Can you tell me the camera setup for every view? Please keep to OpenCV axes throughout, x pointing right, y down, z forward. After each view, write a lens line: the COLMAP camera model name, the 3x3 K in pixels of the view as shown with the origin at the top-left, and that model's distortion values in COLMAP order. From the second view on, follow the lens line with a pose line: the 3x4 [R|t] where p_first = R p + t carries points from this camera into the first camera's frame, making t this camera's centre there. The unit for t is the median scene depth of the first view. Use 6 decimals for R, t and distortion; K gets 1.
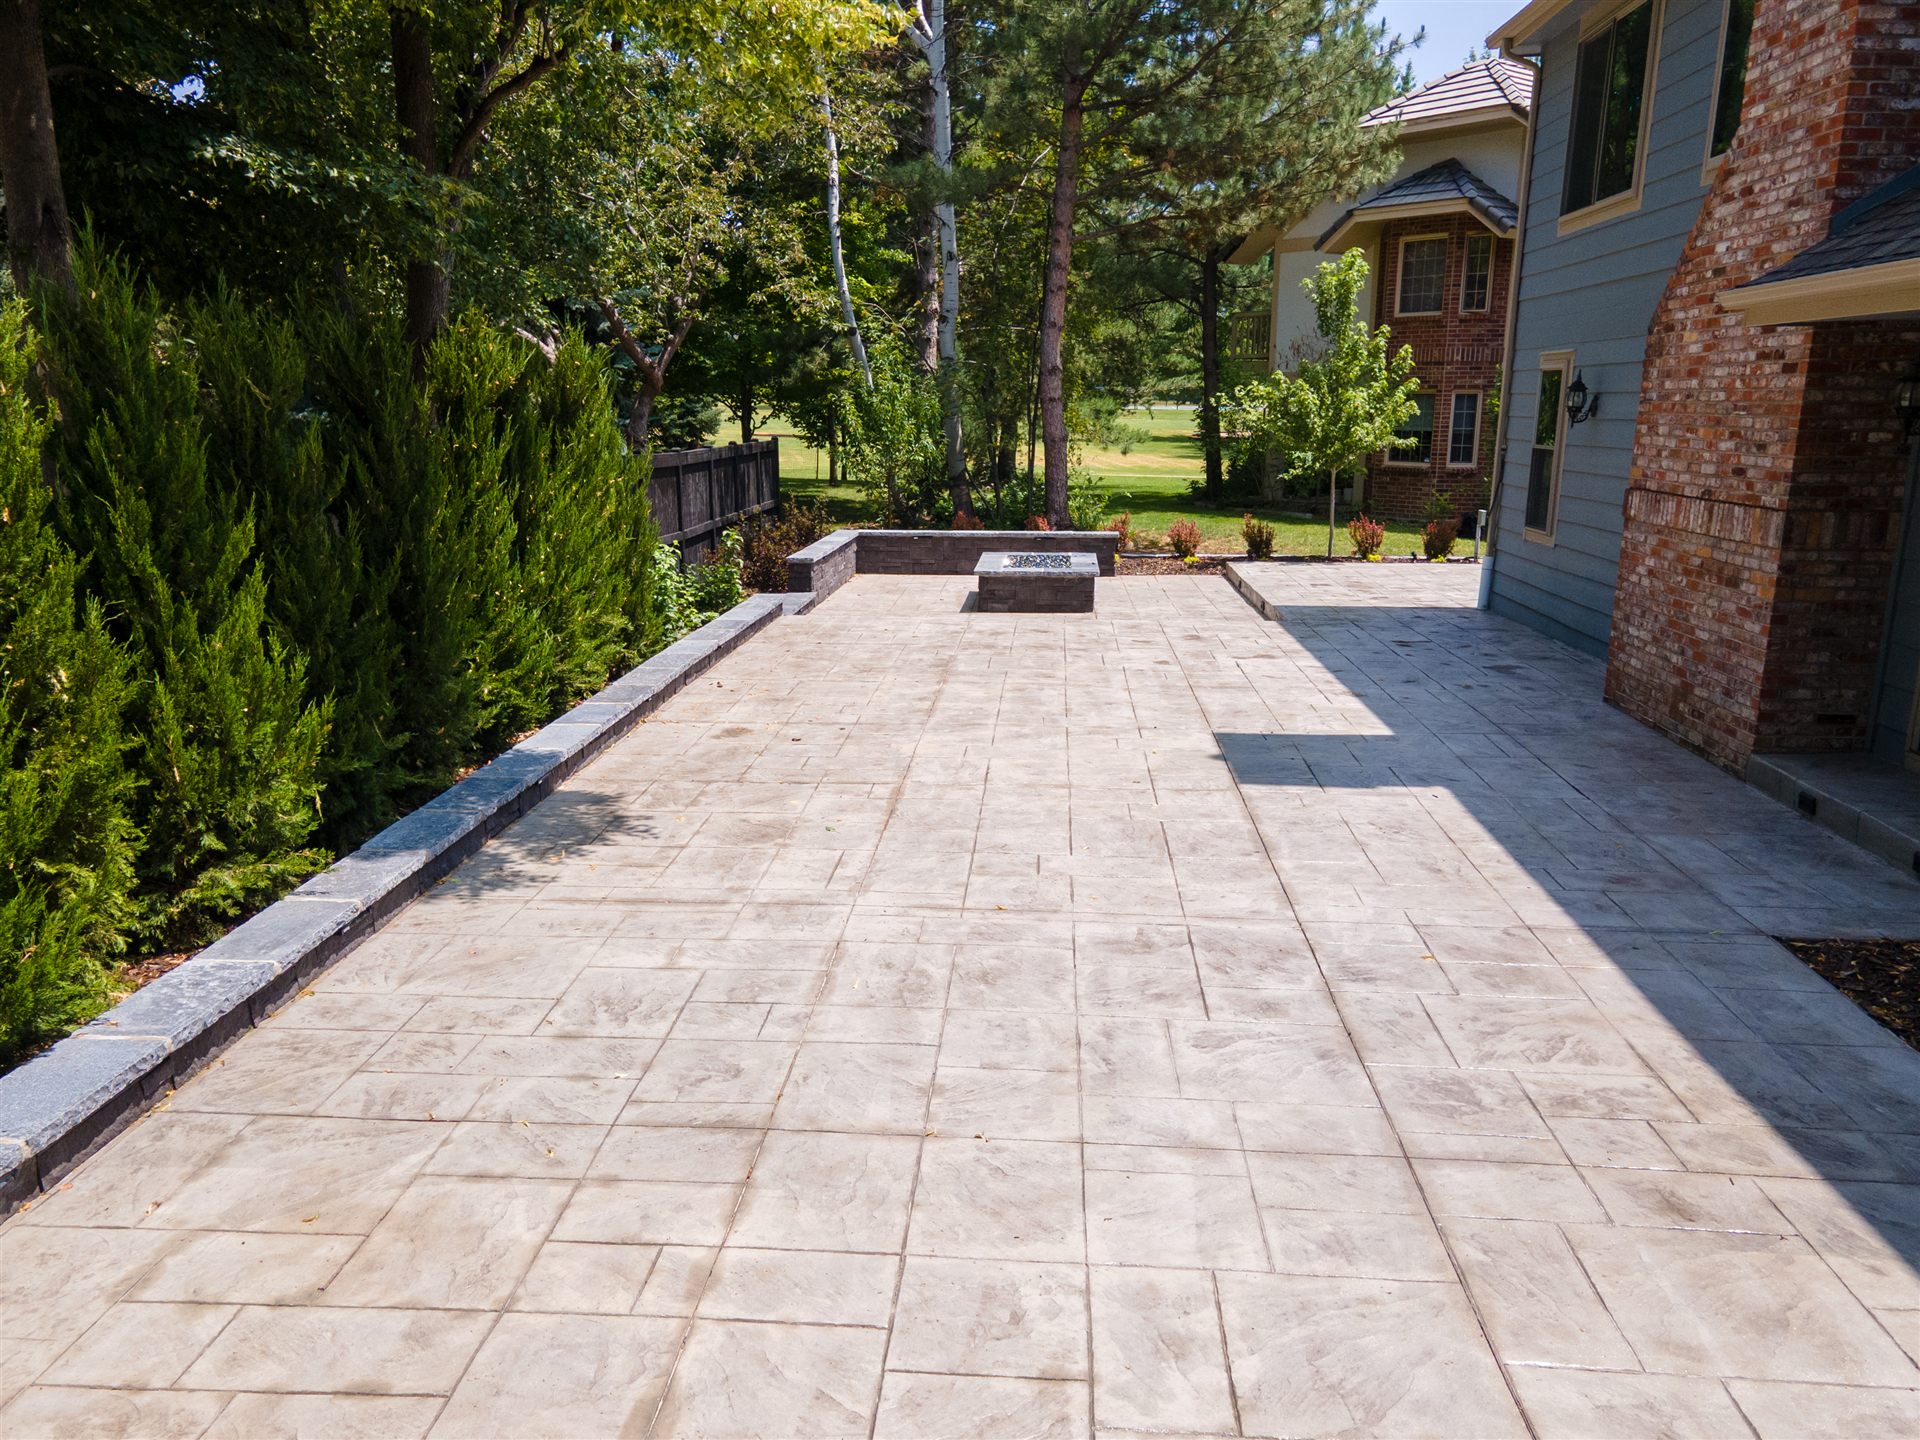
lens RADIAL K [[1445.3, 0, 957.0], [0, 1445.3, 772.3], [0, 0, 1]] dist [-0.002141, -0.001230]
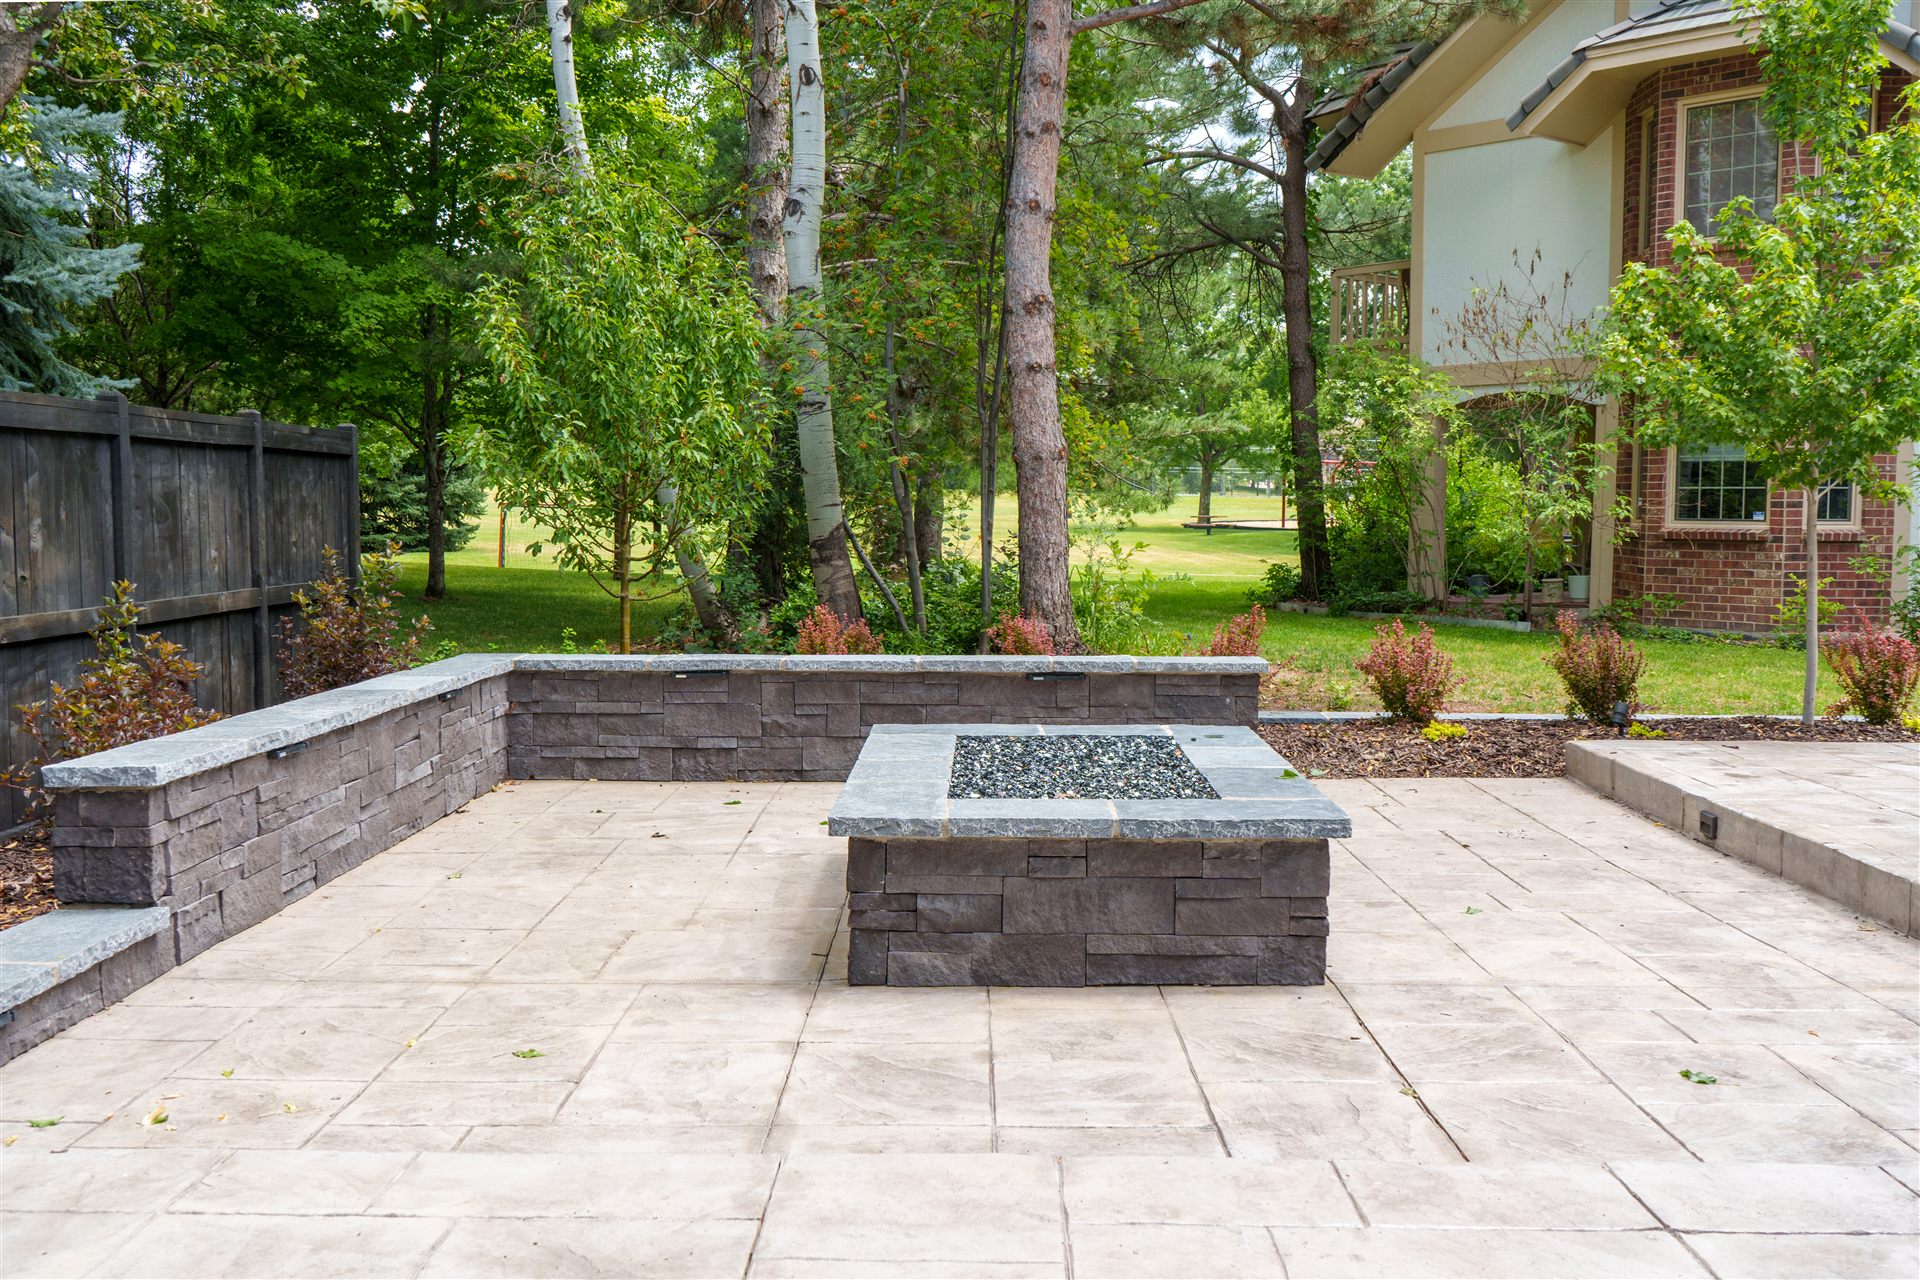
lens RADIAL K [[1860.5, 0, 970.8], [0, 1860.5, 642.7], [0, 0, 1]] dist [0.000203, 0.015564]
pose [[0.997988, -0.002765, 0.063336, 0.012361], [0.013746, 0.984720, -0.173601, -0.091409], [-0.061888, 0.174123, 0.982777, 0.554000]]
